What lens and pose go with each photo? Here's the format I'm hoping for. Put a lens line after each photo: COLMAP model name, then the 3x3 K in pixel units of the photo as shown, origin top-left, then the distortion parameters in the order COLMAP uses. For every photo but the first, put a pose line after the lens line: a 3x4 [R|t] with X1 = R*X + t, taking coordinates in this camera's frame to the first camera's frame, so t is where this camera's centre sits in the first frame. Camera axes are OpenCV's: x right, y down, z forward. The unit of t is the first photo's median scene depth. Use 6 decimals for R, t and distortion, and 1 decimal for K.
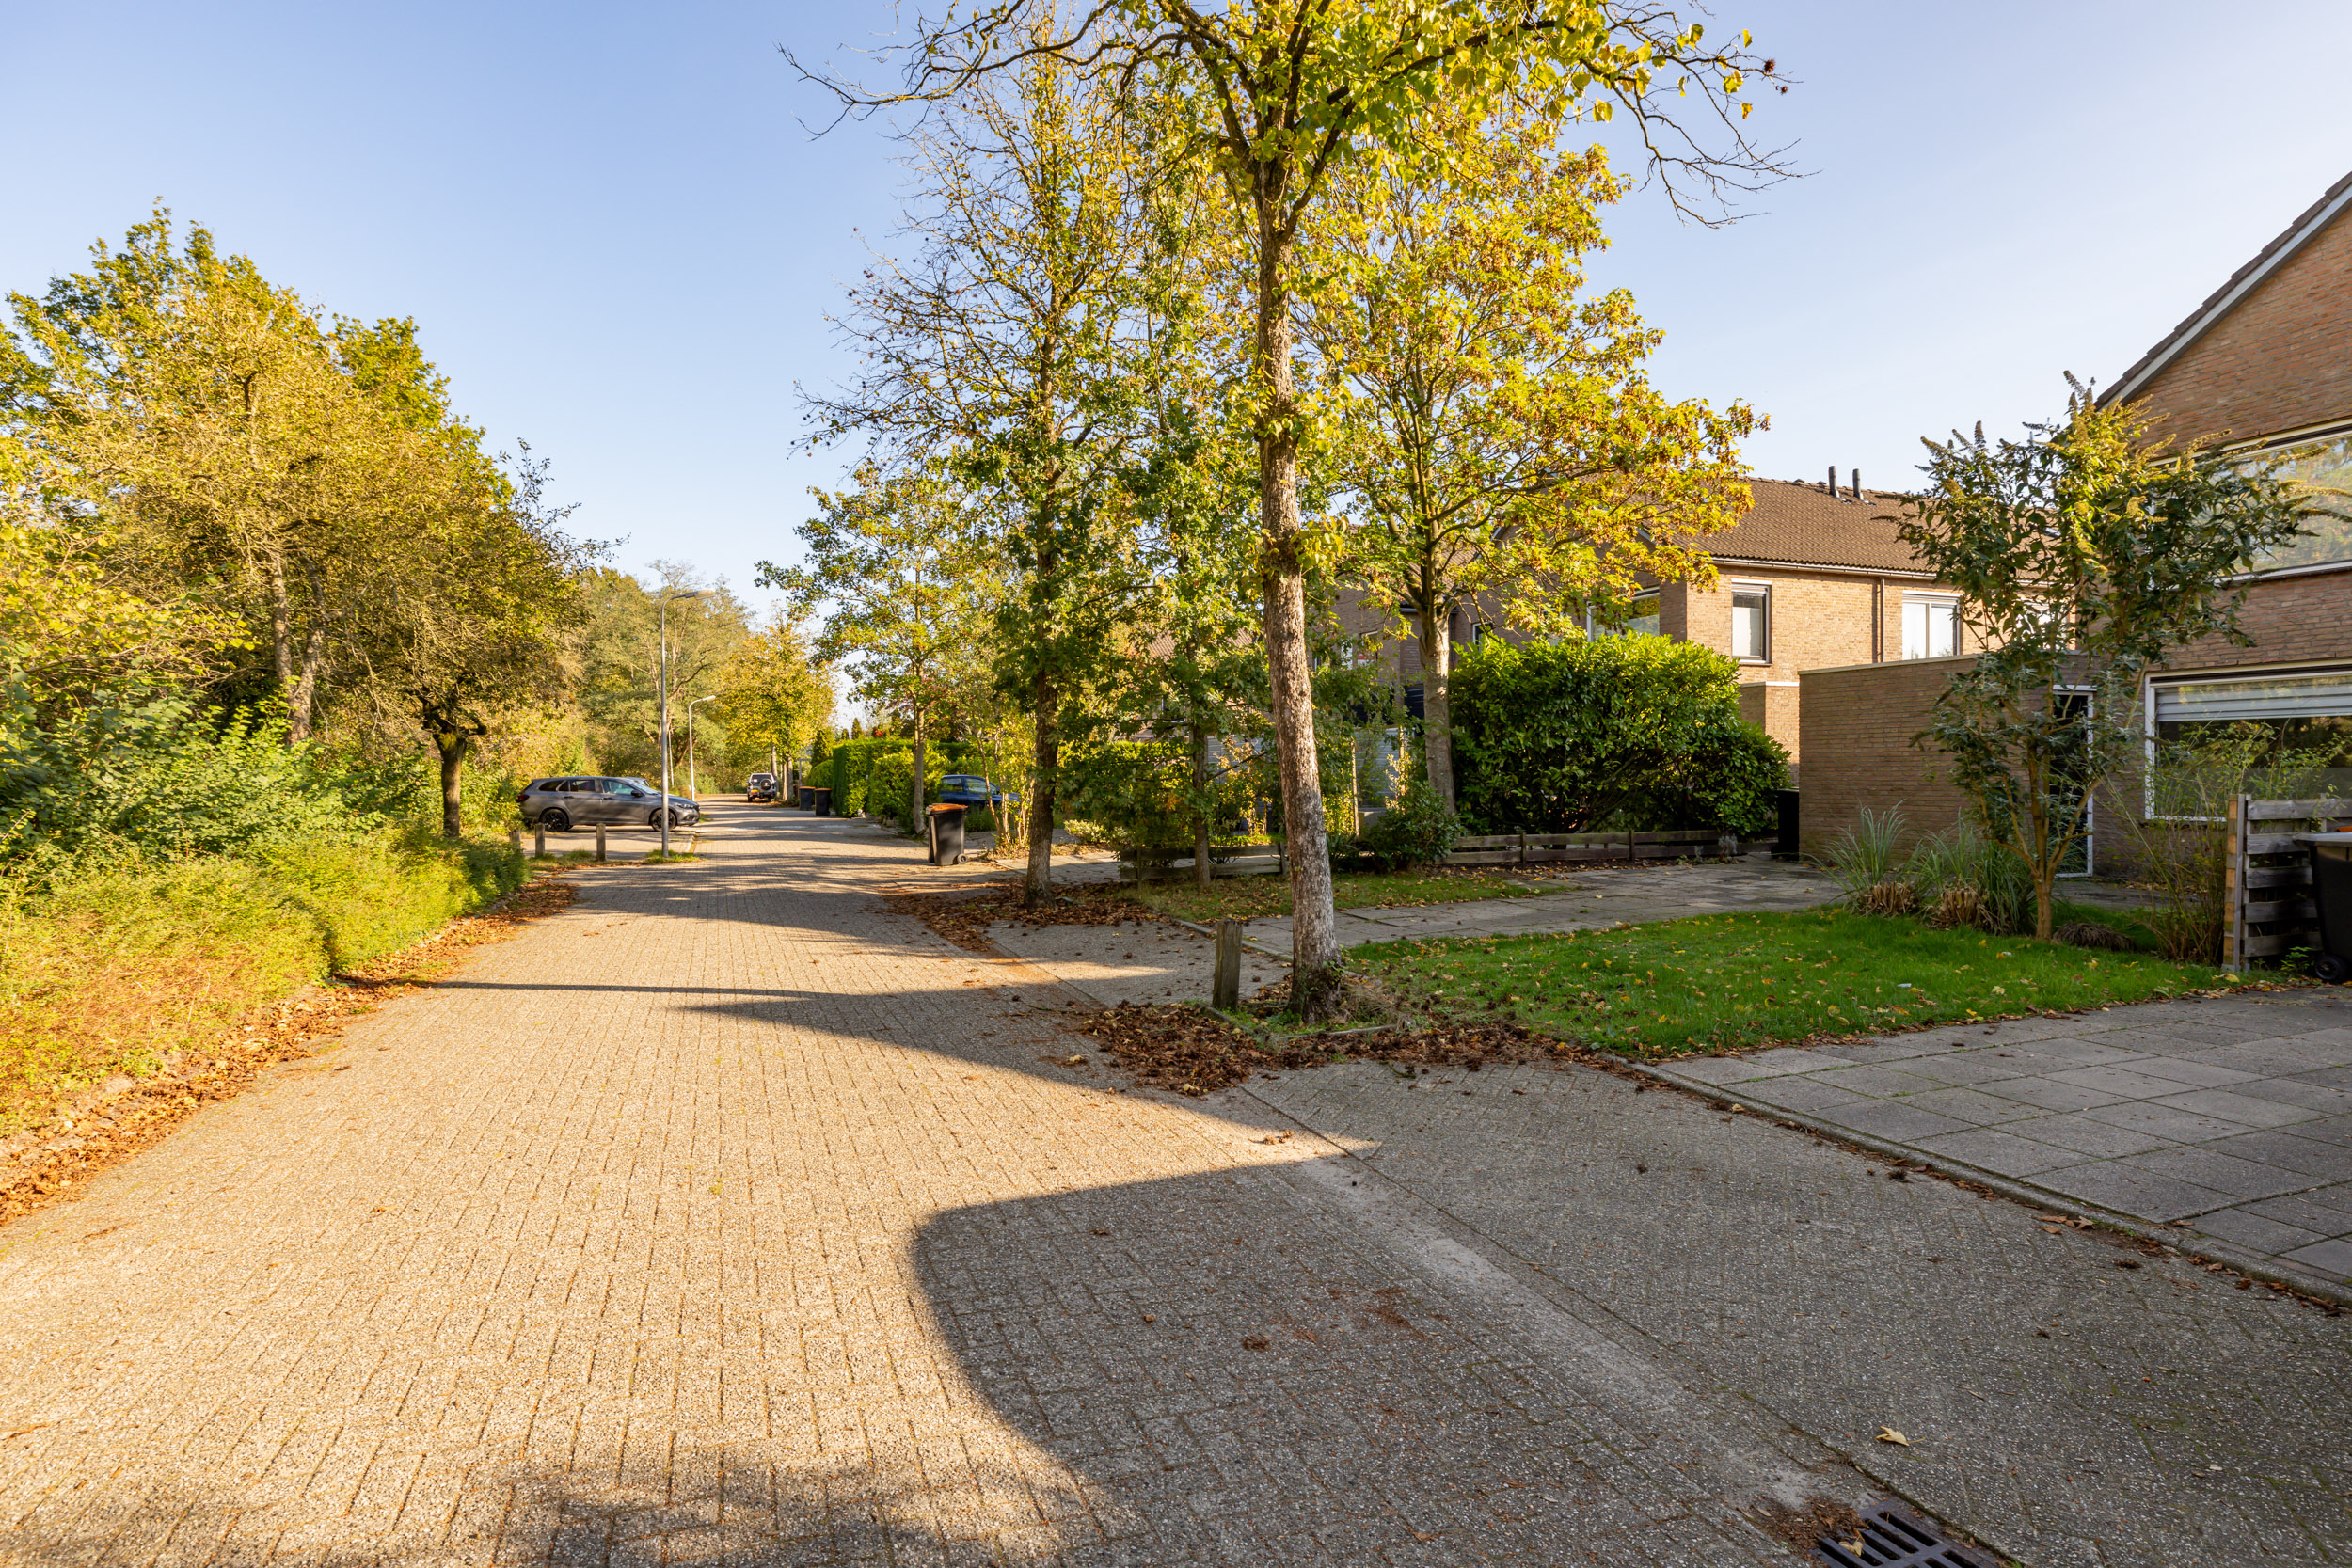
lens RADIAL K [[1258.7, 0, 1181.1], [0, 1258.7, 785.5], [0, 0, 1]] dist [-0.002202, -0.000112]
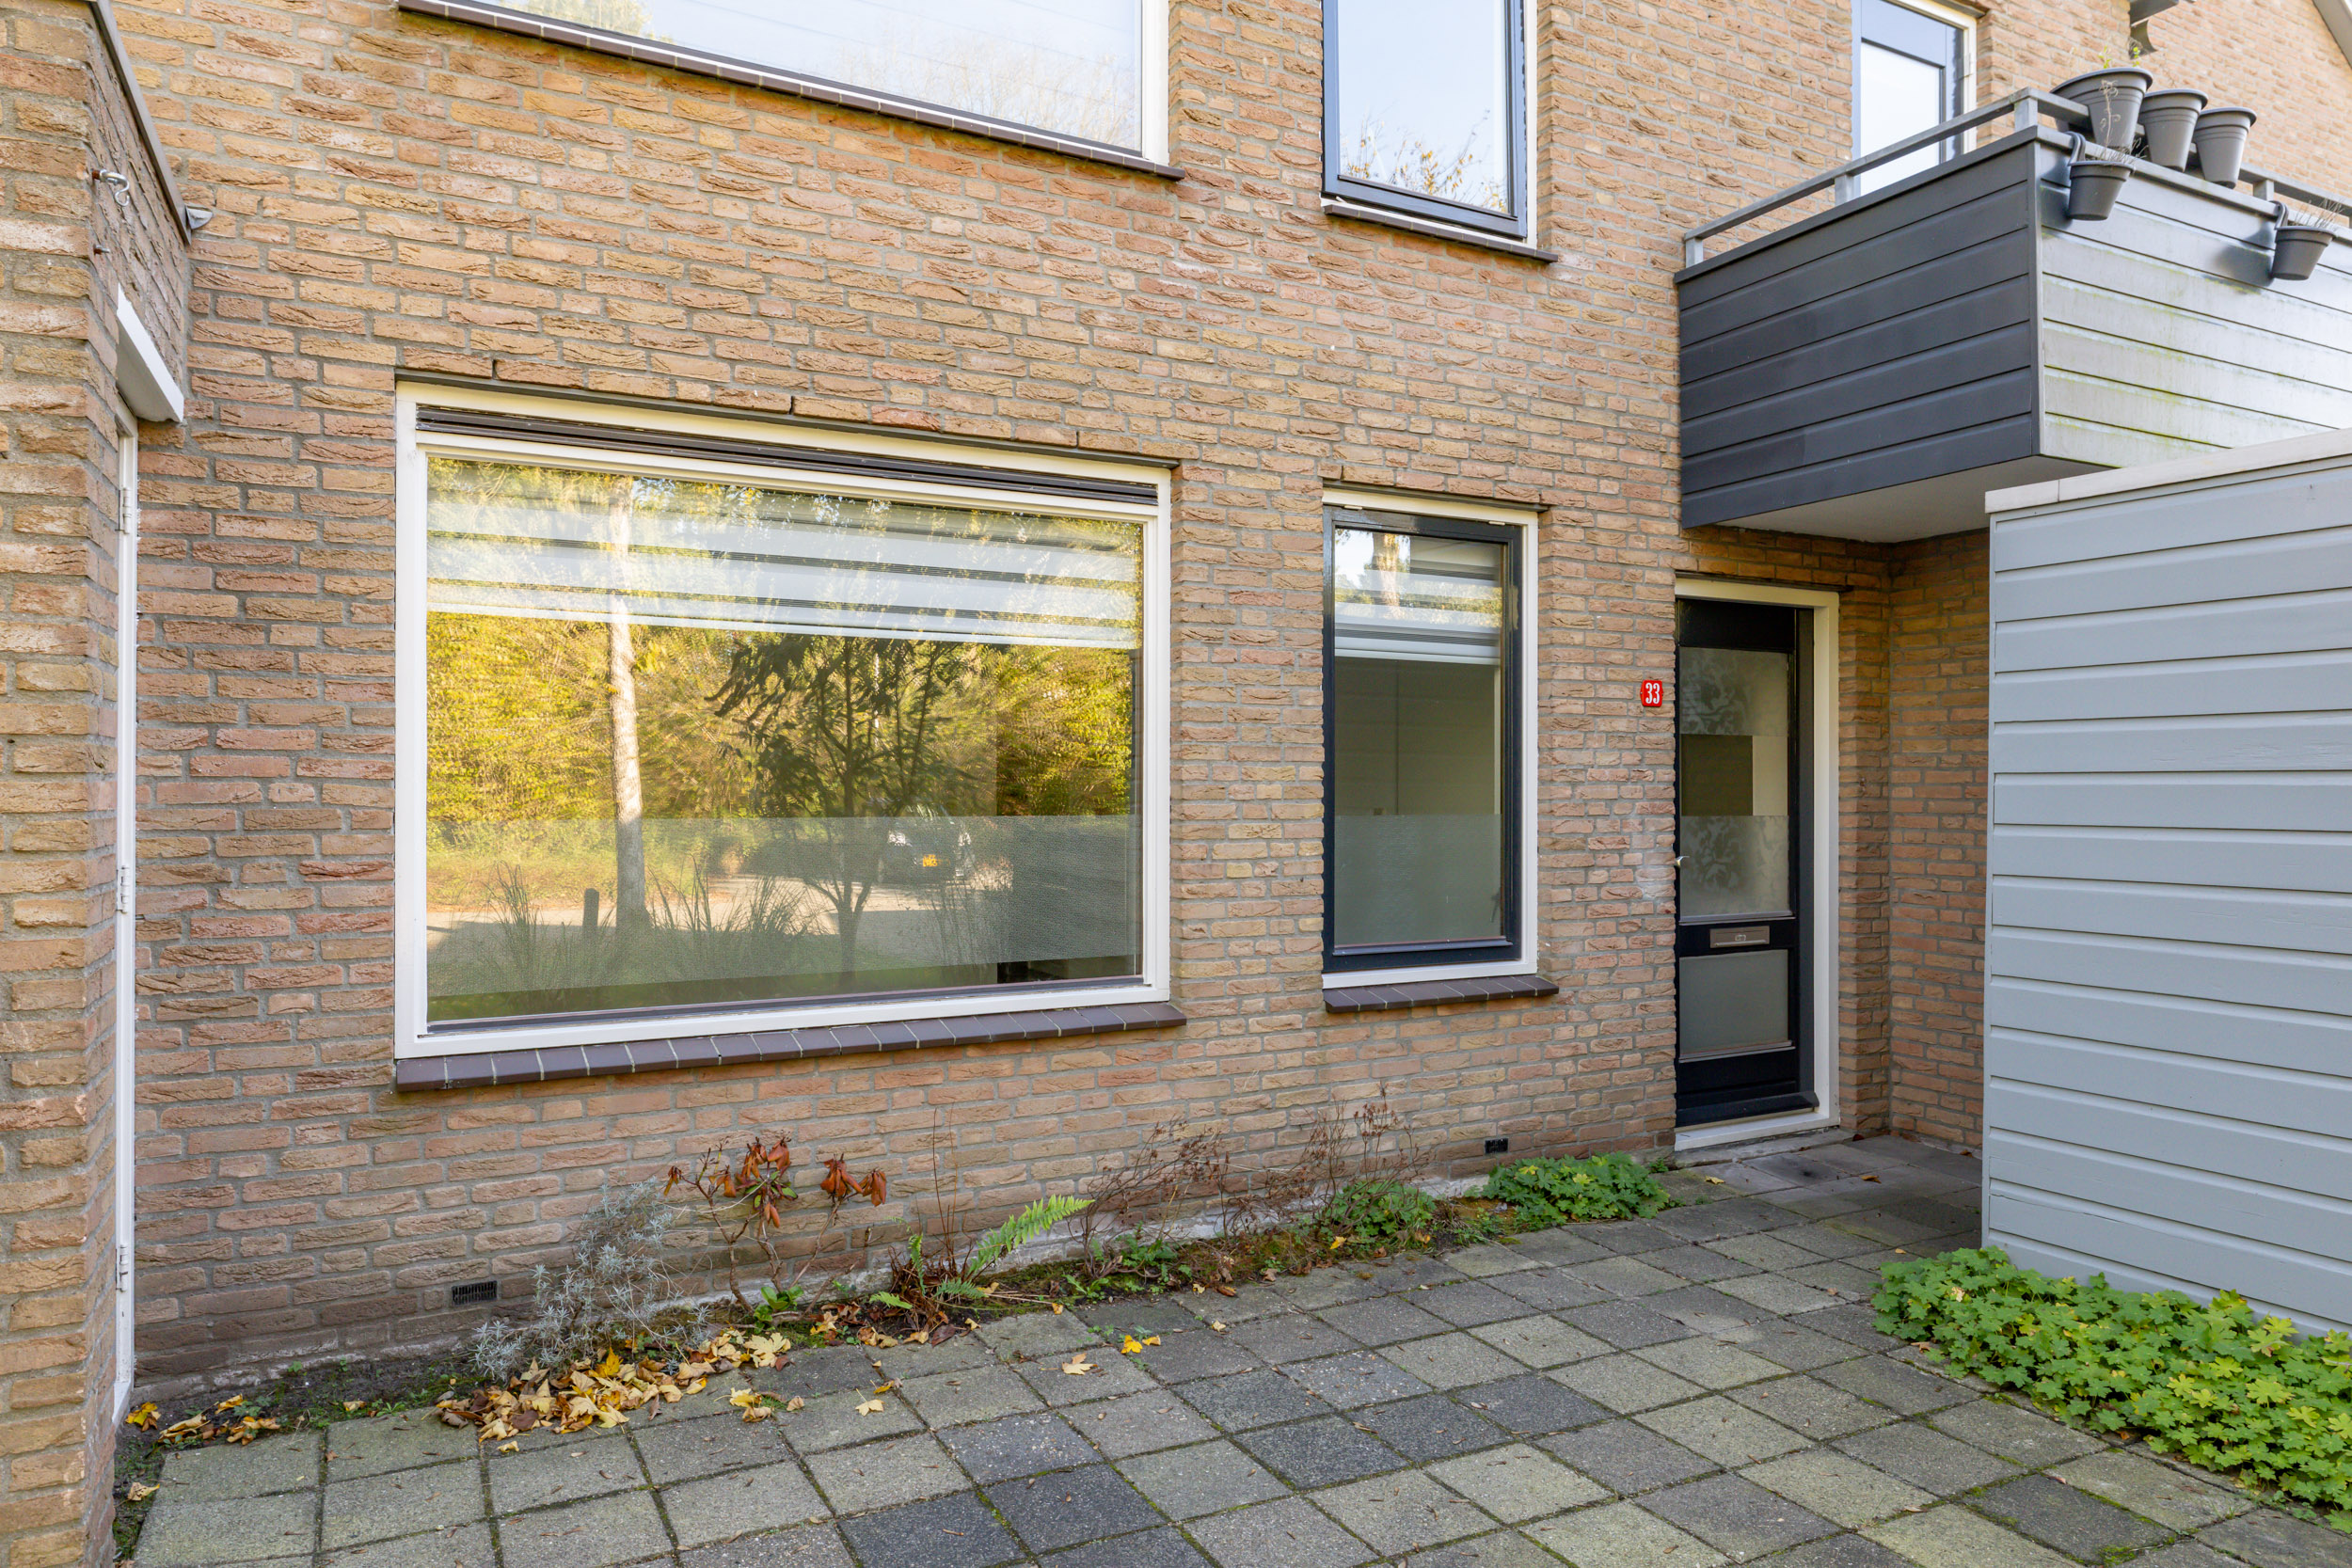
lens RADIAL K [[1487.9, 0, 1144.0], [0, 1487.9, 782.9], [0, 0, 1]] dist [0.005368, -0.005681]
pose [[-0.106948, -0.004008, 0.994257, 0.502028], [-0.002163, 0.999990, 0.003798, -0.021712], [-0.994262, -0.001744, -0.106956, 0.904887]]
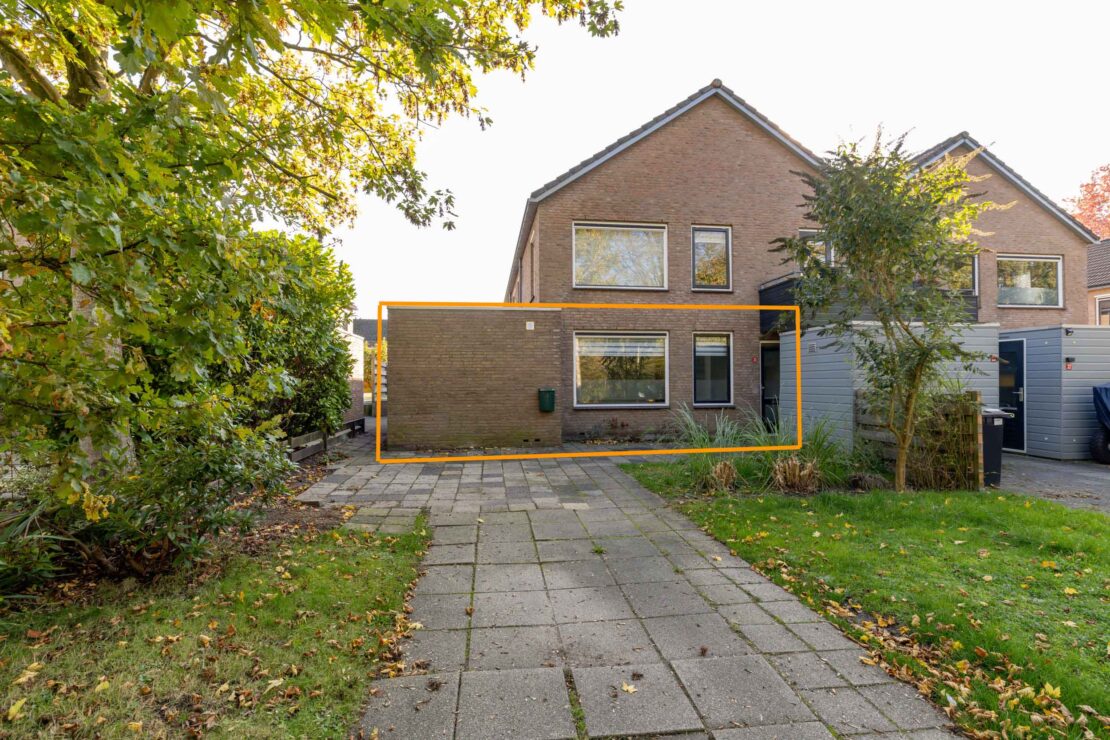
lens RADIAL K [[543.2, 0, 555.1], [0, 543.2, 374.0], [0, 0, 1]] dist [0.000247, 0.000436]
pose [[0.225112, 0.011117, 0.974270, -0.041377], [0.005390, 0.999905, -0.012655, -0.012412], [-0.974318, 0.008100, 0.225031, 0.845960]]
